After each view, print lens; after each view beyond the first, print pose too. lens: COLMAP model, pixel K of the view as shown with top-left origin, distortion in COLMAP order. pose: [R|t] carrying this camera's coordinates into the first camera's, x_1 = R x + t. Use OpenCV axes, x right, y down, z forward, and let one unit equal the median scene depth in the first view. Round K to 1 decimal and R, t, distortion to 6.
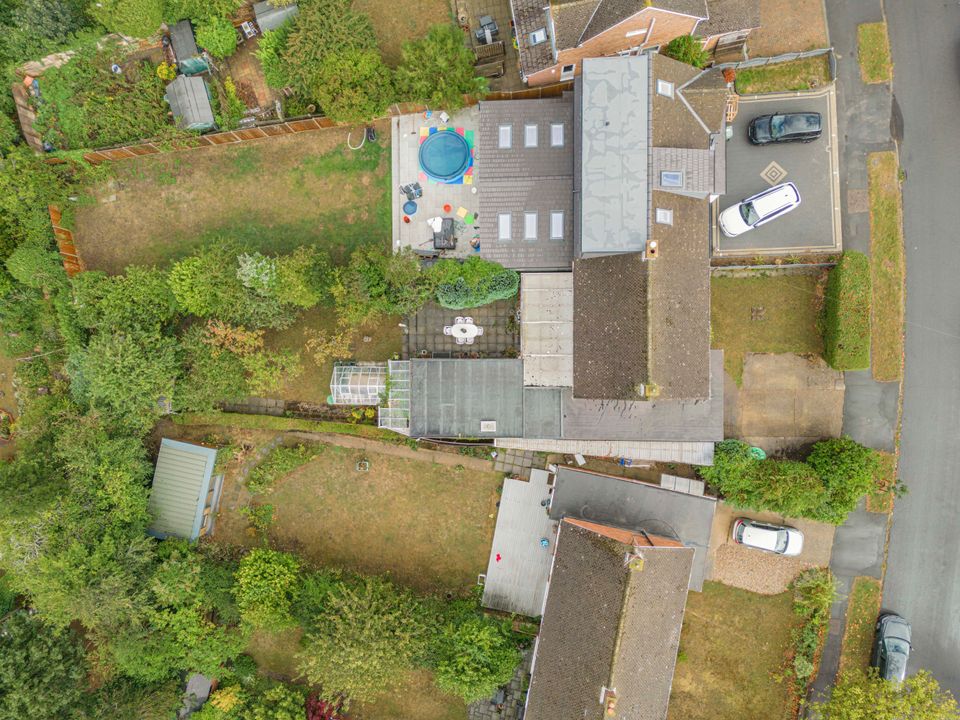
lens RADIAL K [[678.1, 0, 480.0], [0, 678.1, 360.0], [0, 0, 1]] dist [0.079261, -0.074756]
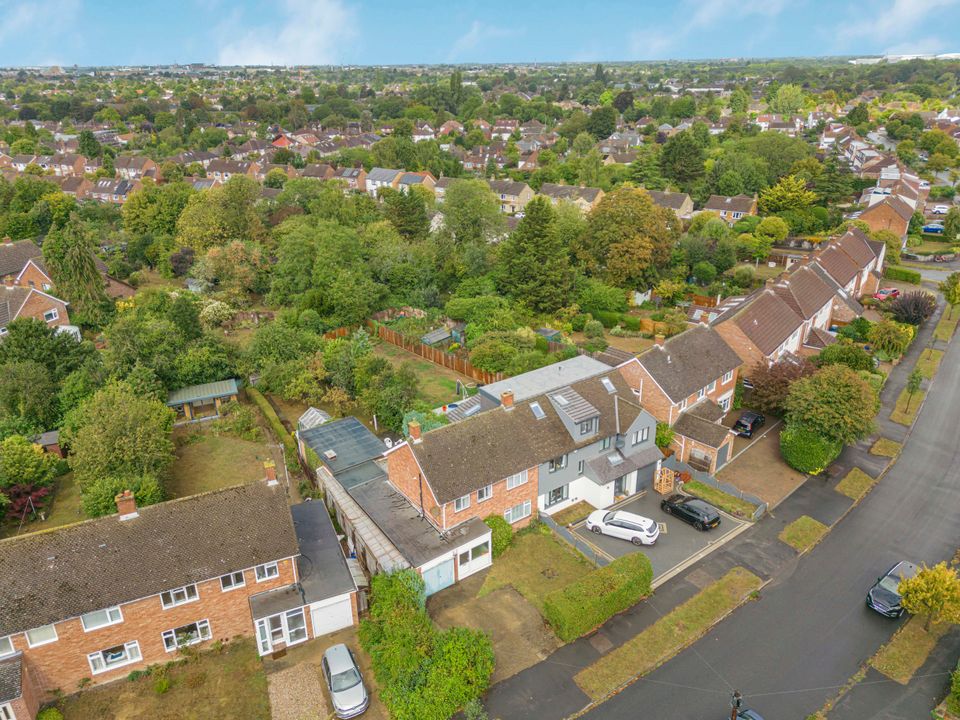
lens RADIAL K [[678.1, 0, 480.0], [0, 678.1, 360.0], [0, 0, 1]] dist [0.079261, -0.074756]
pose [[0.568405, 0.379888, -0.729796, 0.962683], [-0.822630, 0.247336, -0.511961, 0.448453], [-0.013983, 0.891353, 0.453094, 0.286086]]
